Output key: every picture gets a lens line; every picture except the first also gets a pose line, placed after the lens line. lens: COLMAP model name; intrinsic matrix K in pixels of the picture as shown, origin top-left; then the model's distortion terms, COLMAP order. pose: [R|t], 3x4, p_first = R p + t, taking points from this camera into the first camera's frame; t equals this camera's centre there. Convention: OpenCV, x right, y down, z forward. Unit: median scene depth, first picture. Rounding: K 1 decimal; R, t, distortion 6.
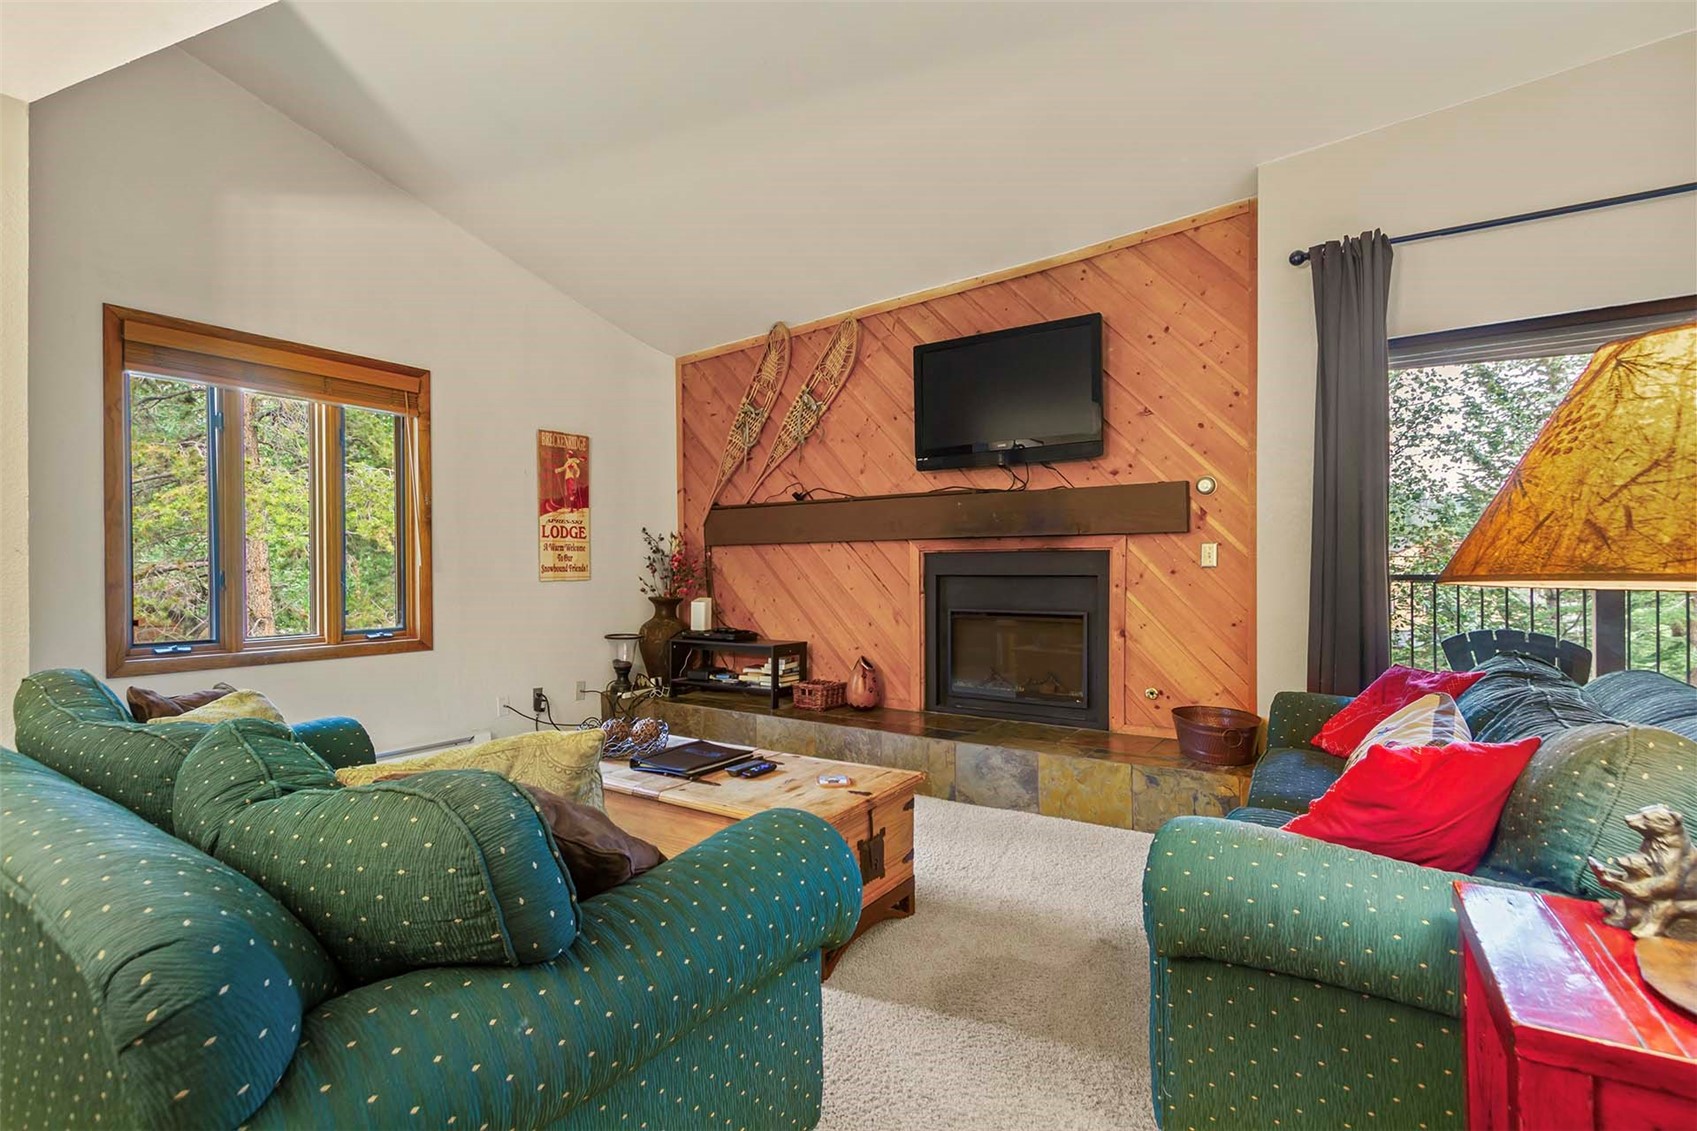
lens RADIAL K [[799.1, 0, 844.5], [0, 799.1, 573.3], [0, 0, 1]] dist [-0.002303, 0.000017]
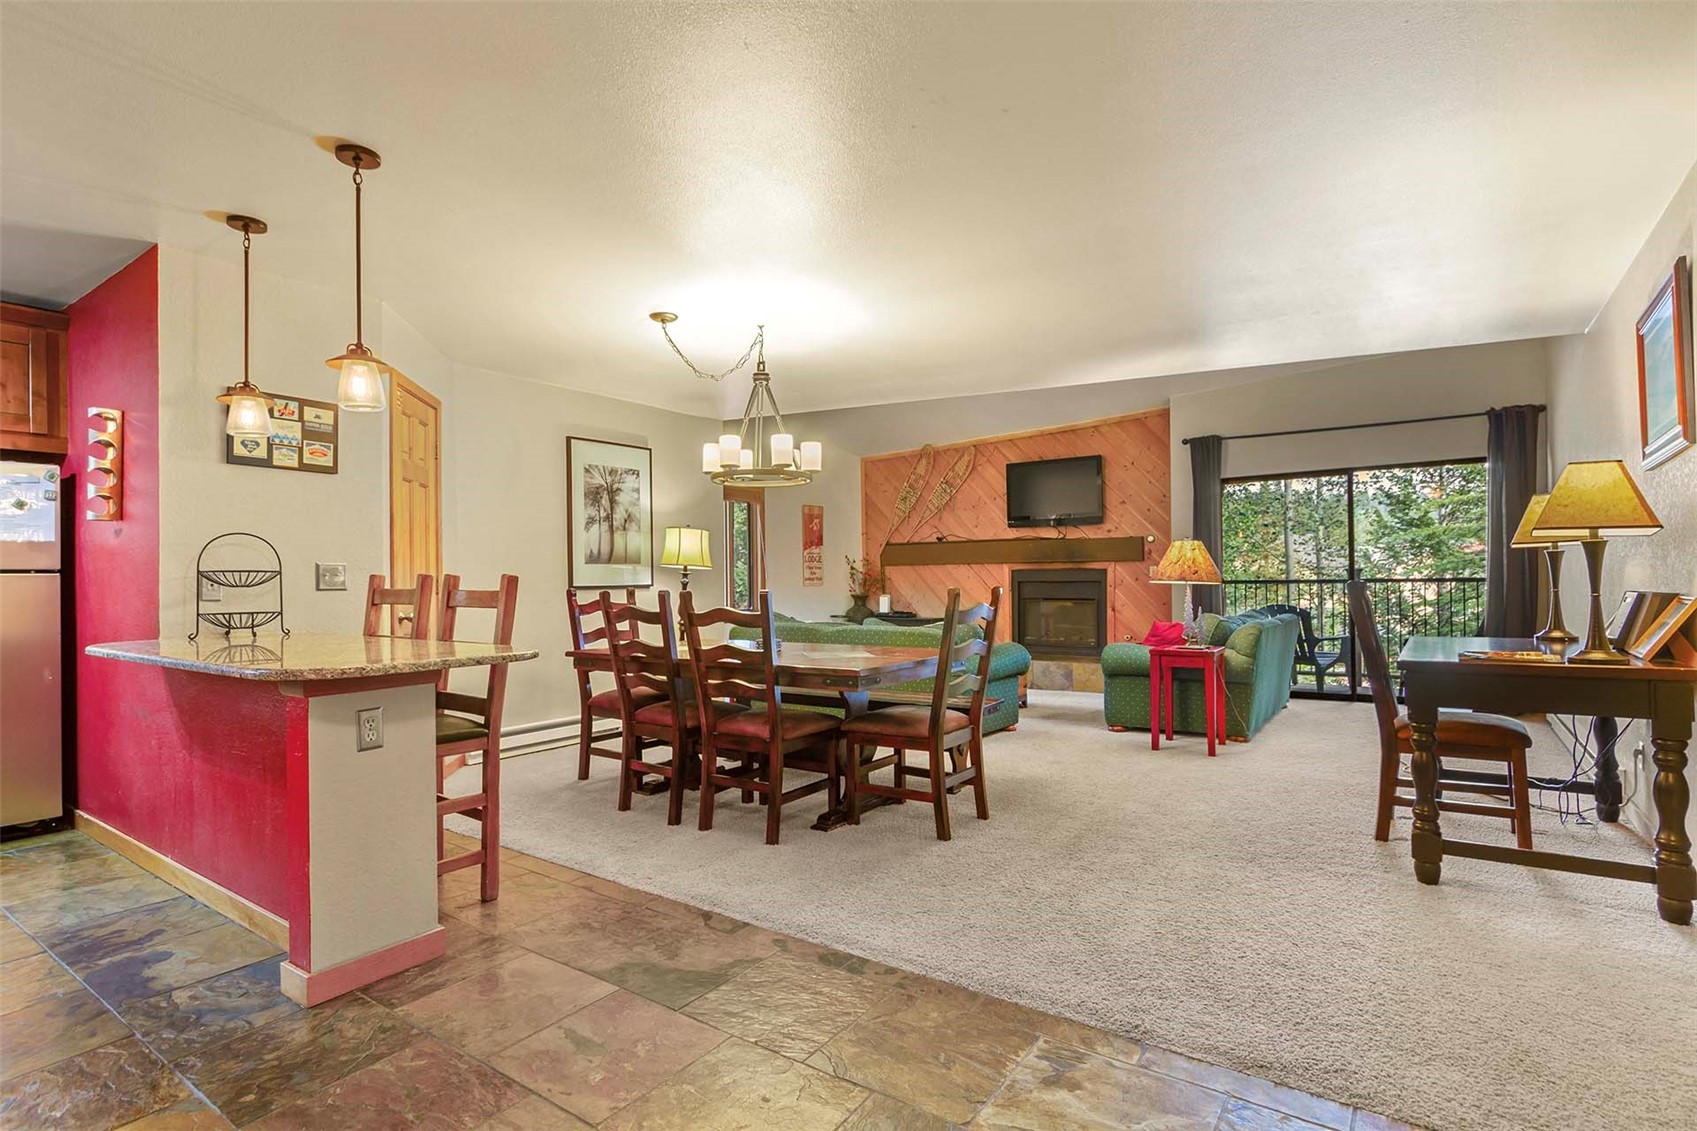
lens RADIAL K [[822.1, 0, 847.9], [0, 822.1, 573.5], [0, 0, 1]] dist [-0.000089, -0.000052]
pose [[0.999772, -0.005491, -0.020634, -0.242193], [0.005301, 0.999943, -0.009286, -0.000467], [0.020684, 0.009175, 0.999744, -0.942350]]
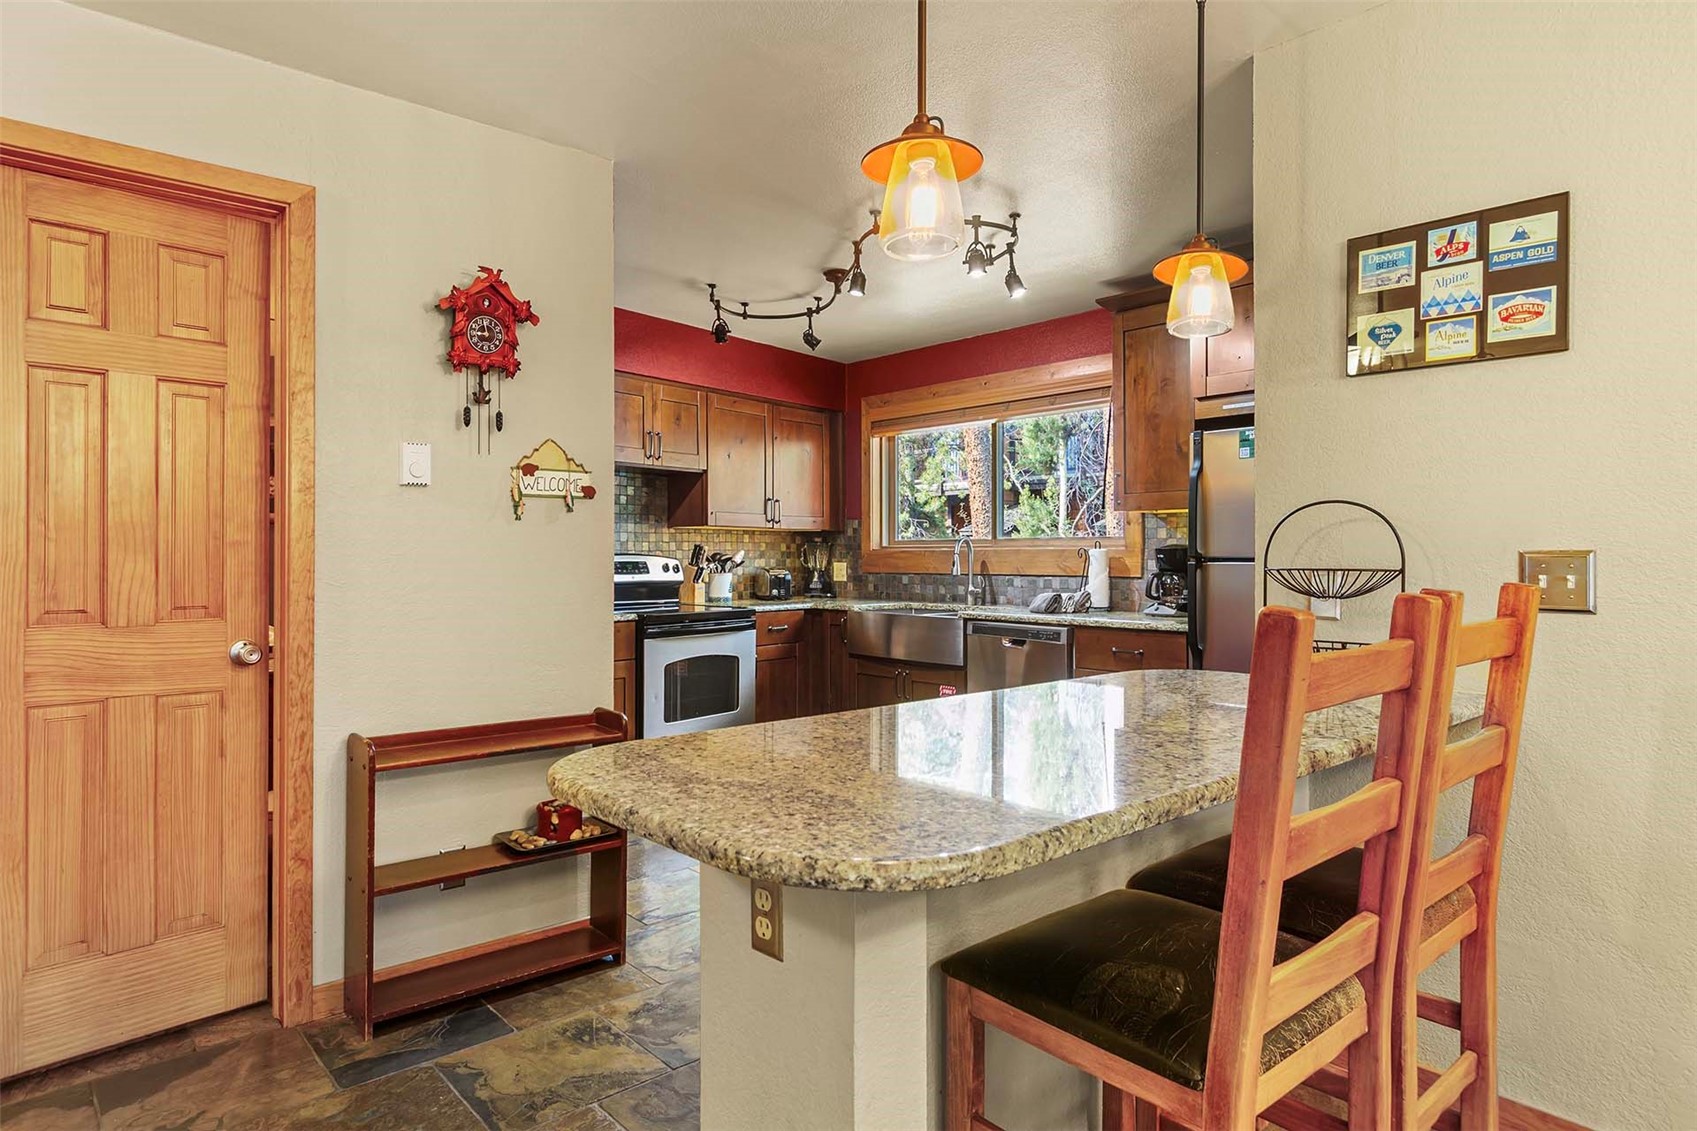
lens RADIAL K [[984.2, 0, 842.6], [0, 984.2, 550.4], [0, 0, 1]] dist [0.000157, 0.000039]
pose [[-0.258455, -0.001496, -0.966022, -0.263813], [-0.000888, 0.999999, -0.001311, -0.018900], [0.966023, 0.000519, -0.258456, -0.381316]]
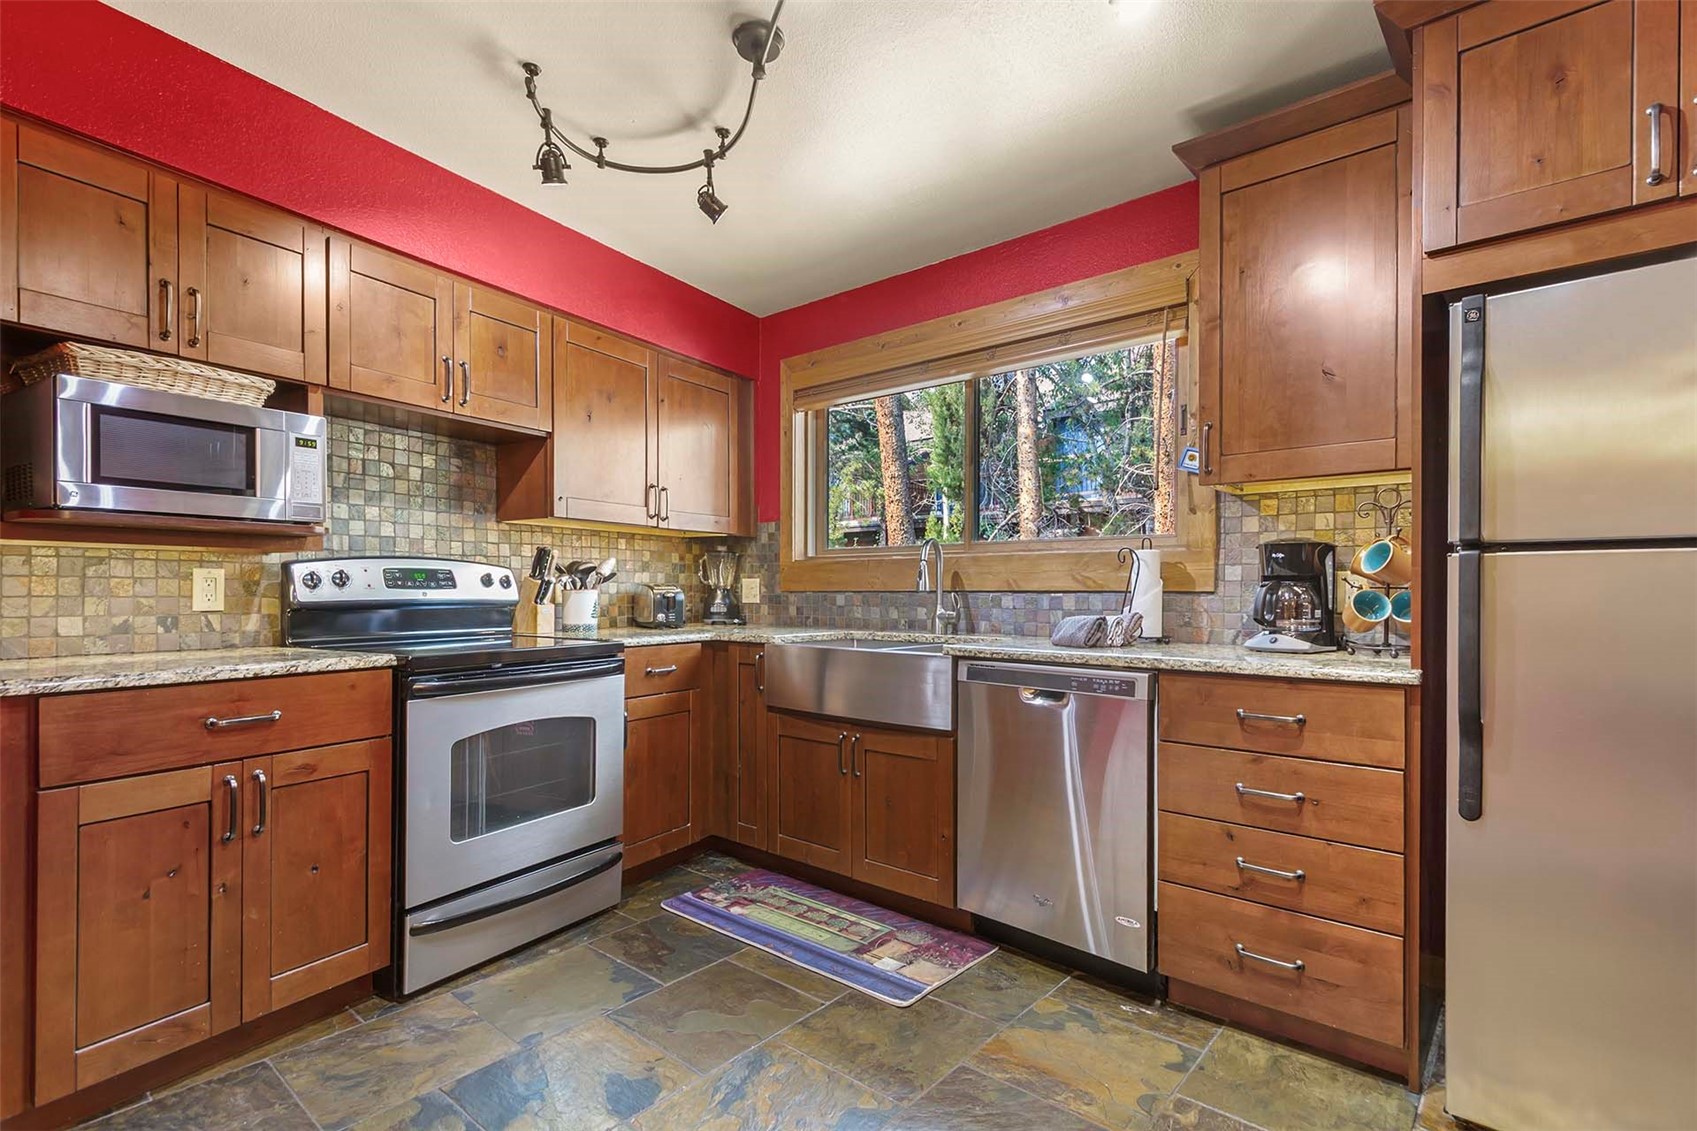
lens RADIAL K [[822.7, 0, 851.1], [0, 822.7, 587.3], [0, 0, 1]] dist [-0.000973, -0.000194]
pose [[-0.130351, 0.001182, -0.991467, -0.722462], [-0.002651, 0.999995, 0.001540, 0.003324], [0.991464, 0.002830, -0.130347, -0.516209]]
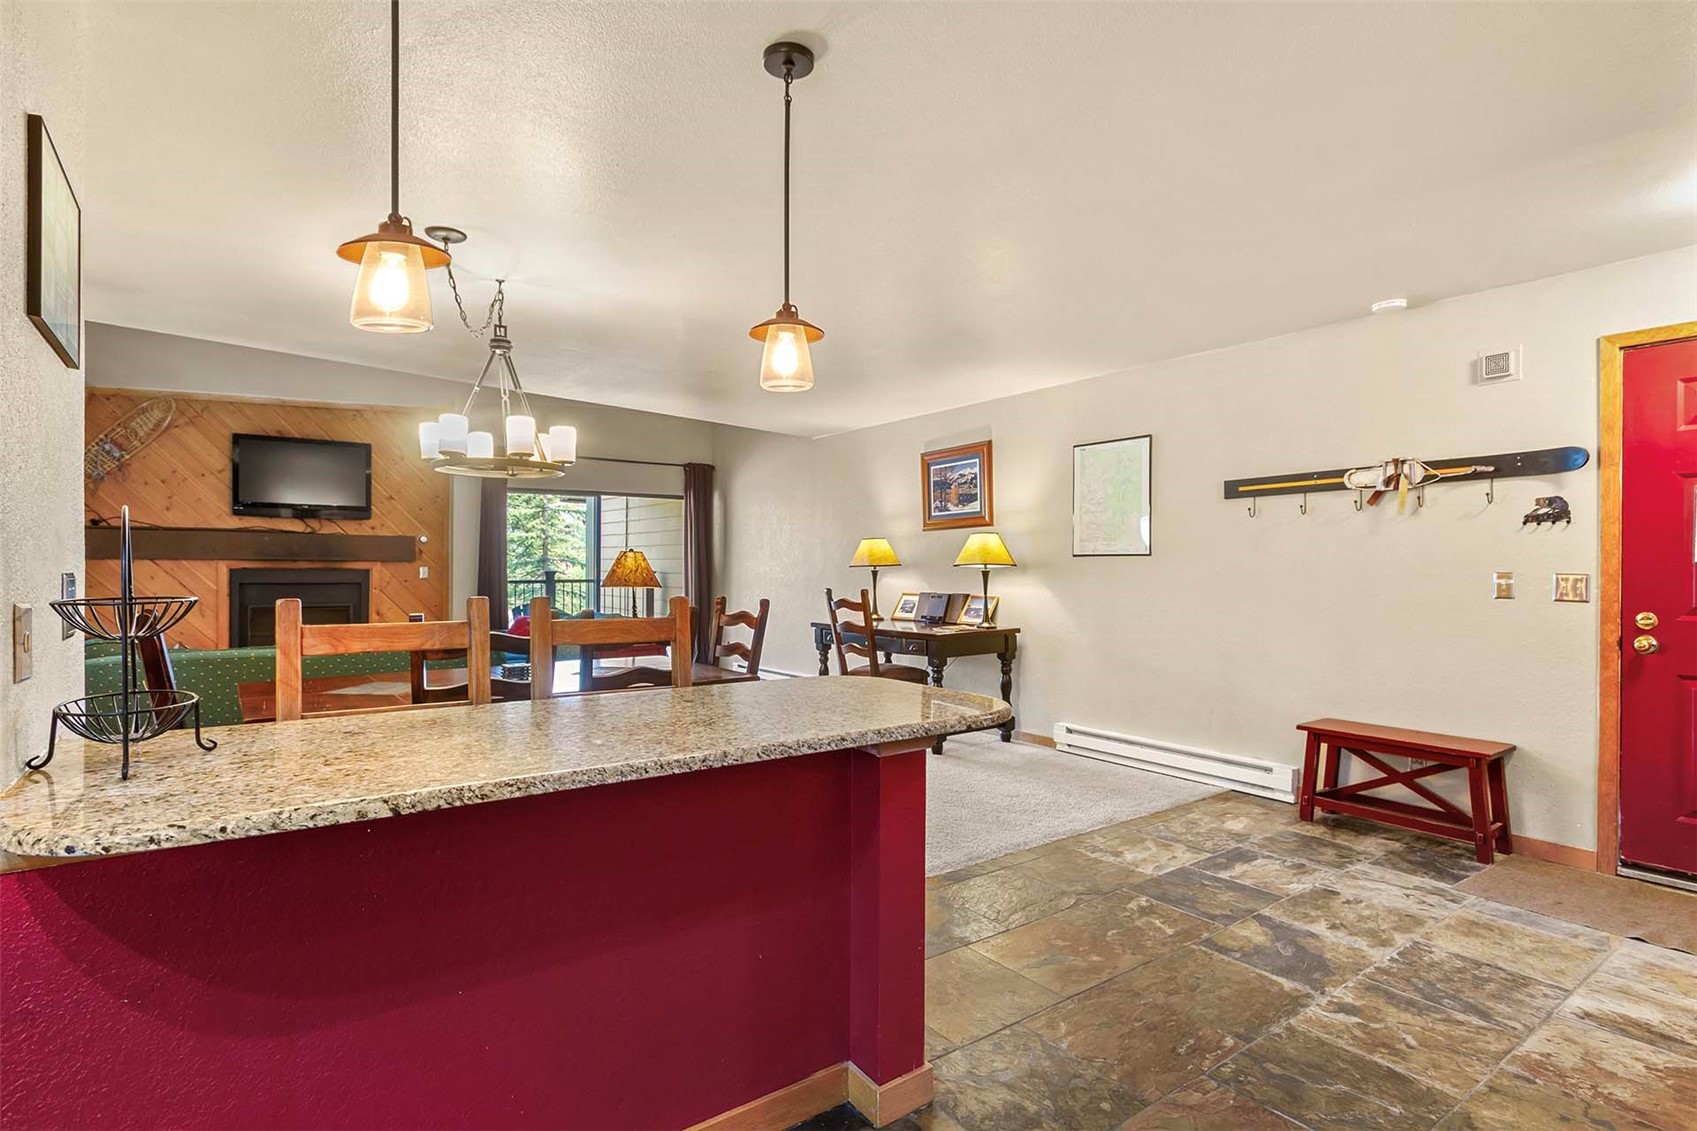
lens RADIAL K [[836.8, 0, 840.9], [0, 836.8, 568.8], [0, 0, 1]] dist [0.001846, -0.000373]
pose [[0.353743, 0.005539, 0.935326, -0.927784], [-0.003029, 0.999984, -0.004776, -0.020724], [-0.935338, -0.001144, 0.353754, -0.603187]]
